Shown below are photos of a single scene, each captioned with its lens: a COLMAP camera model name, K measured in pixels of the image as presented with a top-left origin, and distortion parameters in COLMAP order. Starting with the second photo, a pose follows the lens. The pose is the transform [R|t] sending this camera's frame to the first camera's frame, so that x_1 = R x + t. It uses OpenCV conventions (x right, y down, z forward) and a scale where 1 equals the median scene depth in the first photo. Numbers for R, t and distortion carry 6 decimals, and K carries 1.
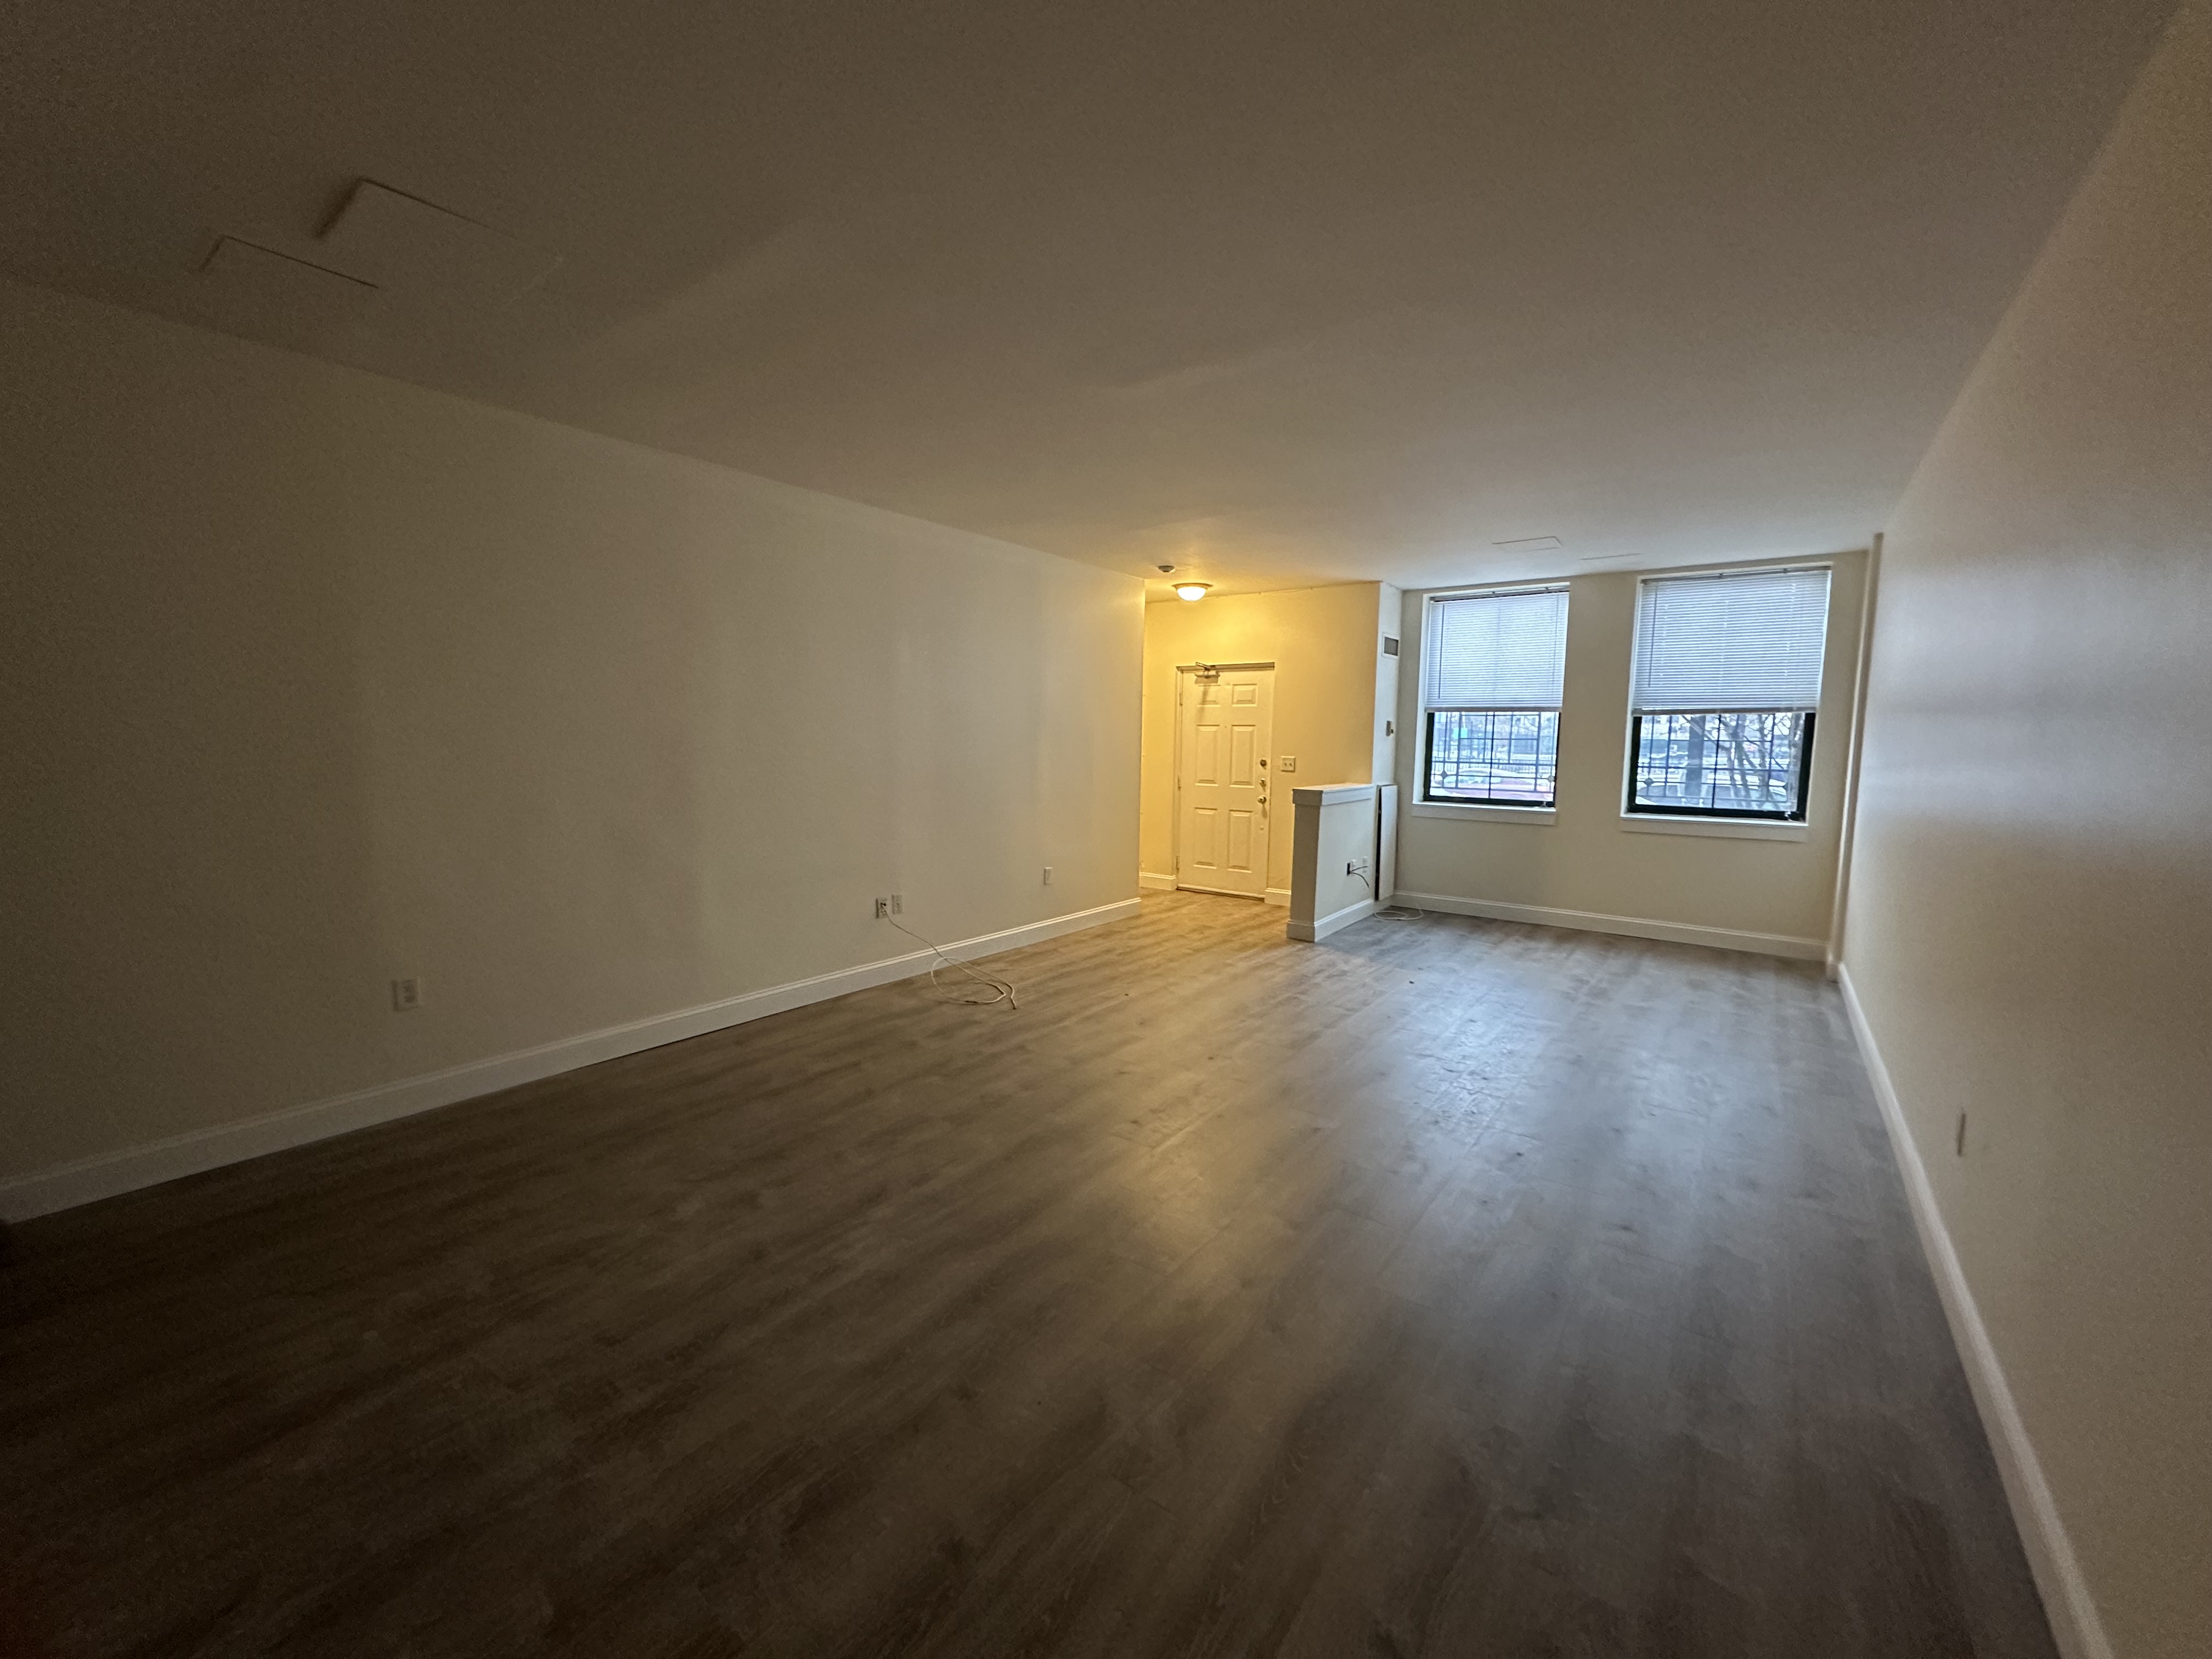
lens RADIAL K [[879.4, 0, 1117.2], [0, 879.4, 827.3], [0, 0, 1]] dist [-0.006572, 0.000314]
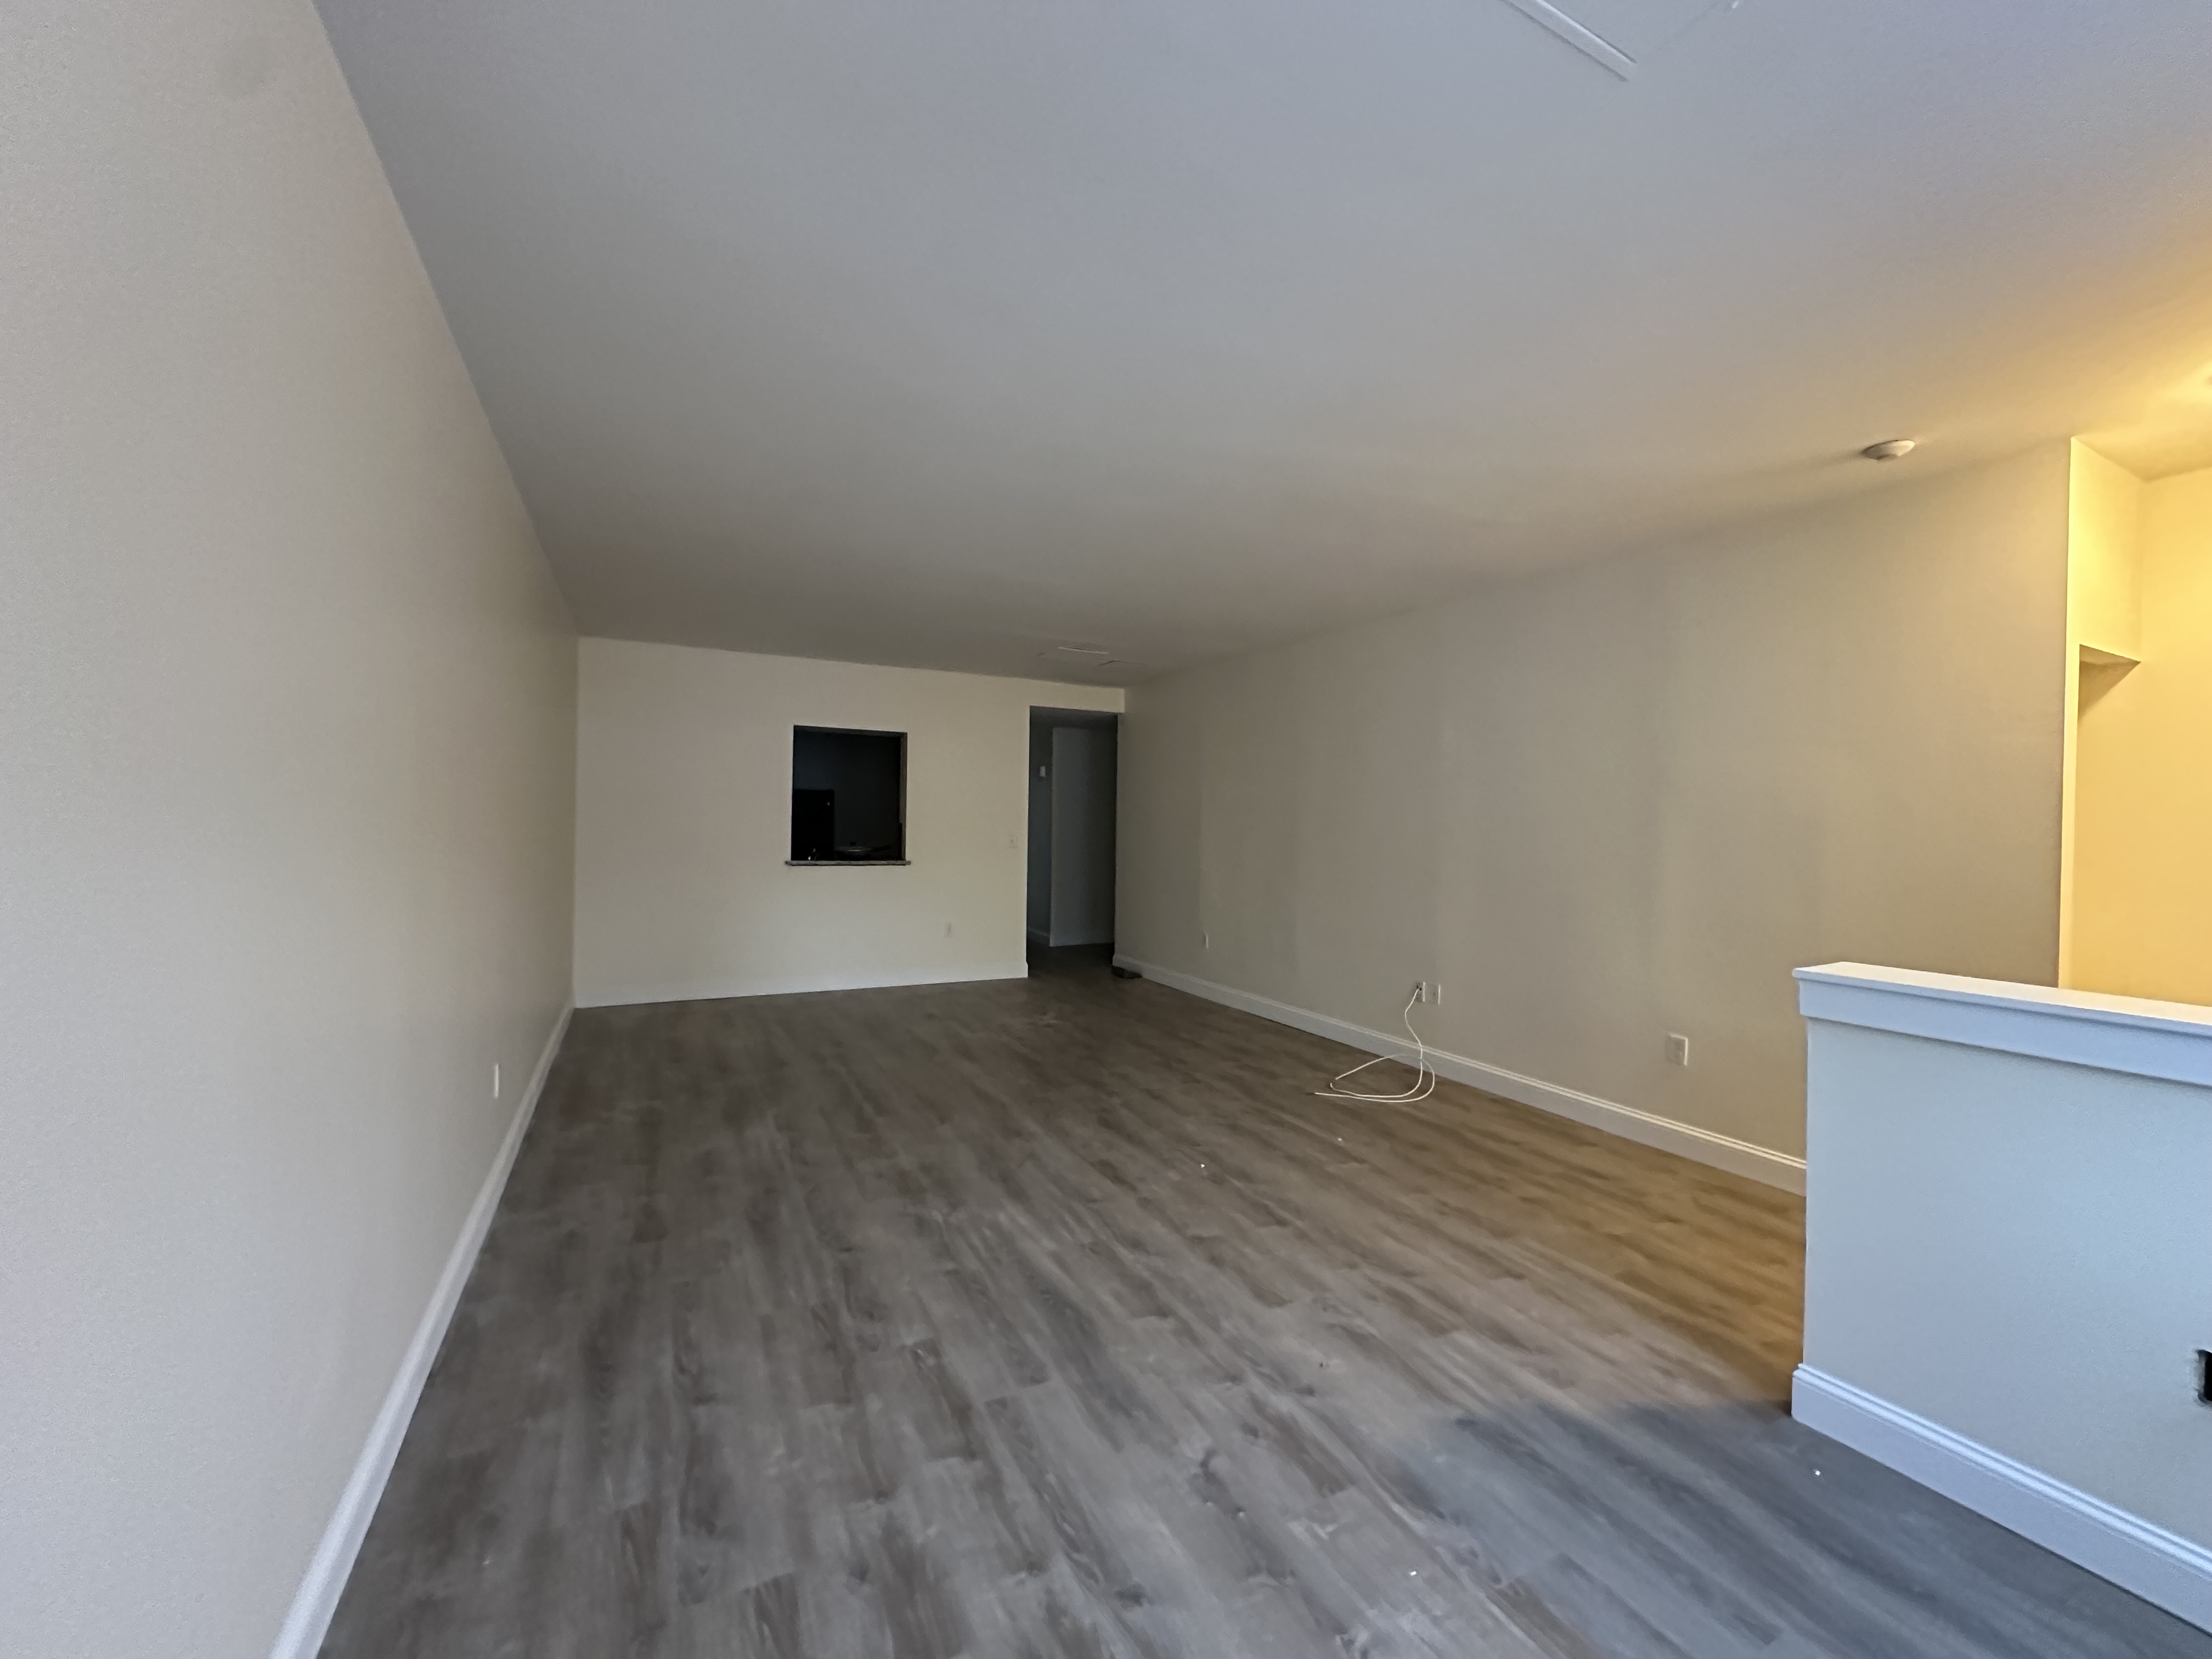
lens RADIAL K [[879.4, 0, 1117.9], [0, 879.4, 827.1], [0, 0, 1]] dist [-0.006572, 0.000314]
pose [[-0.439467, -0.014668, -0.898139, 0.627623], [-0.115920, 0.992432, 0.040512, -0.078441], [0.890747, 0.121916, -0.437842, 0.860997]]
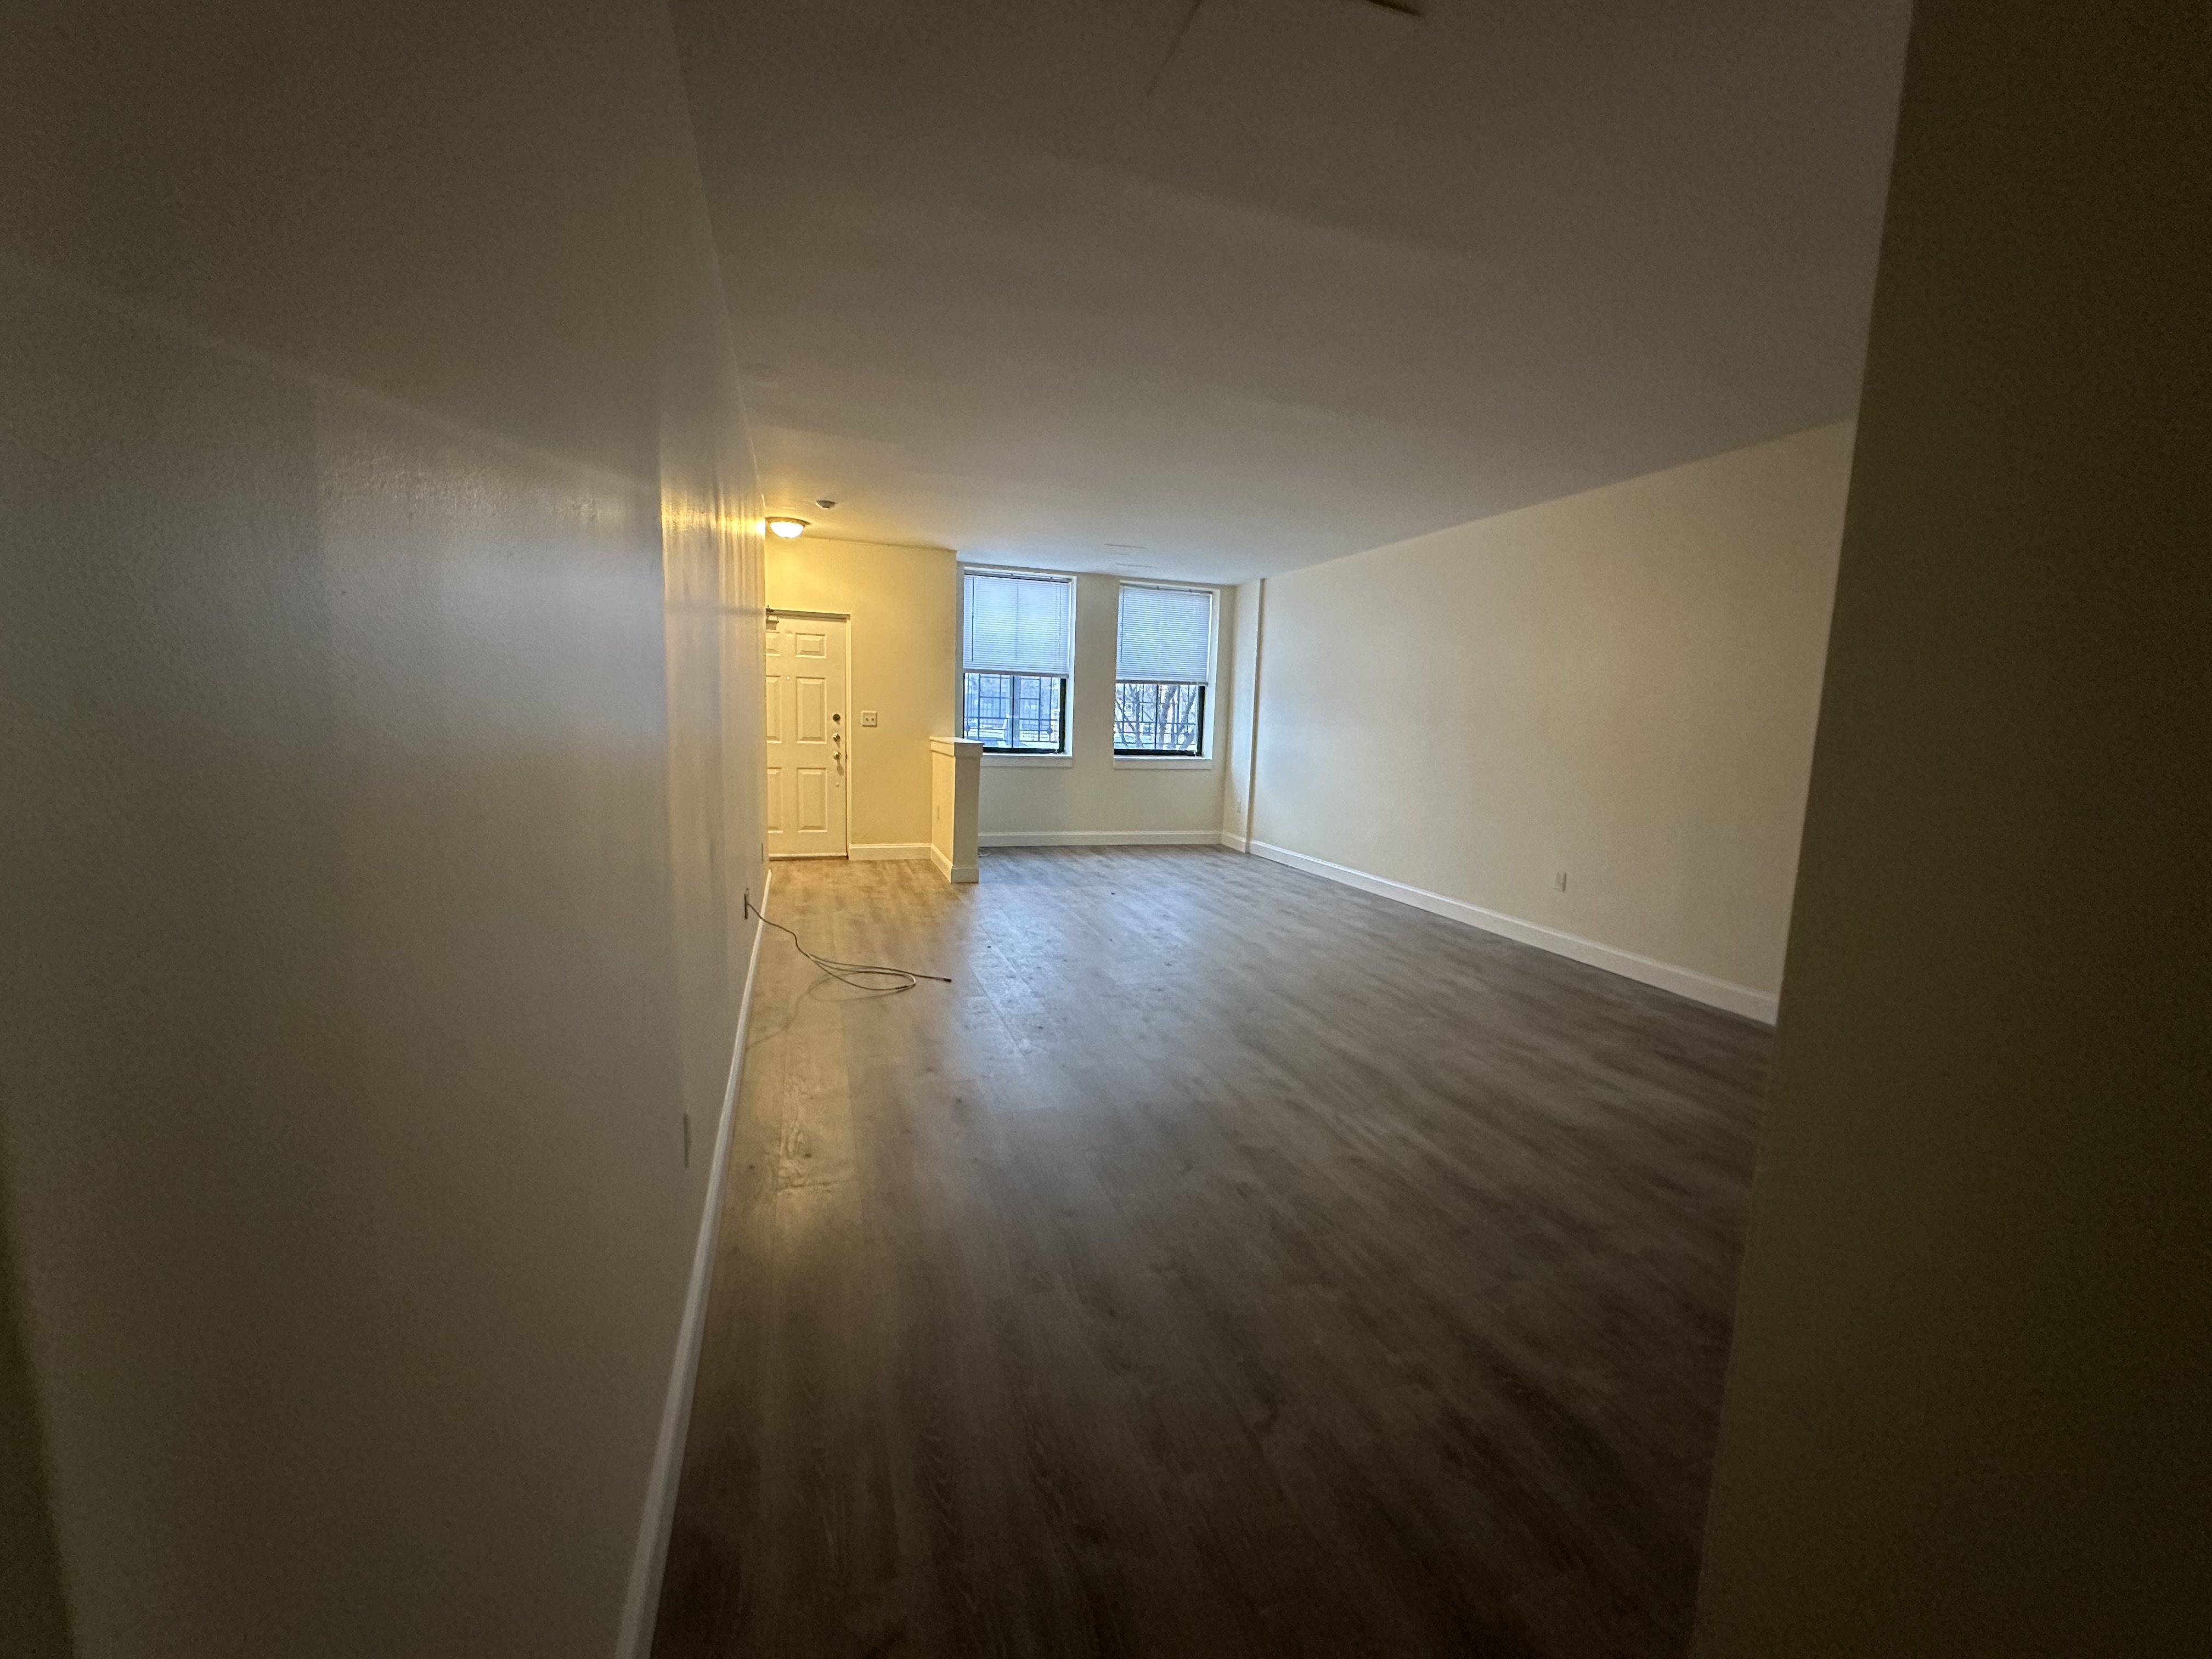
lens RADIAL K [[879.4, 0, 1098.9], [0, 879.4, 834.3], [0, 0, 1]] dist [-0.006572, 0.000314]
pose [[0.570091, -0.104626, 0.814893, -0.555318], [0.056477, 0.994503, 0.088176, -0.016707], [-0.819638, -0.004245, 0.572866, 0.238892]]
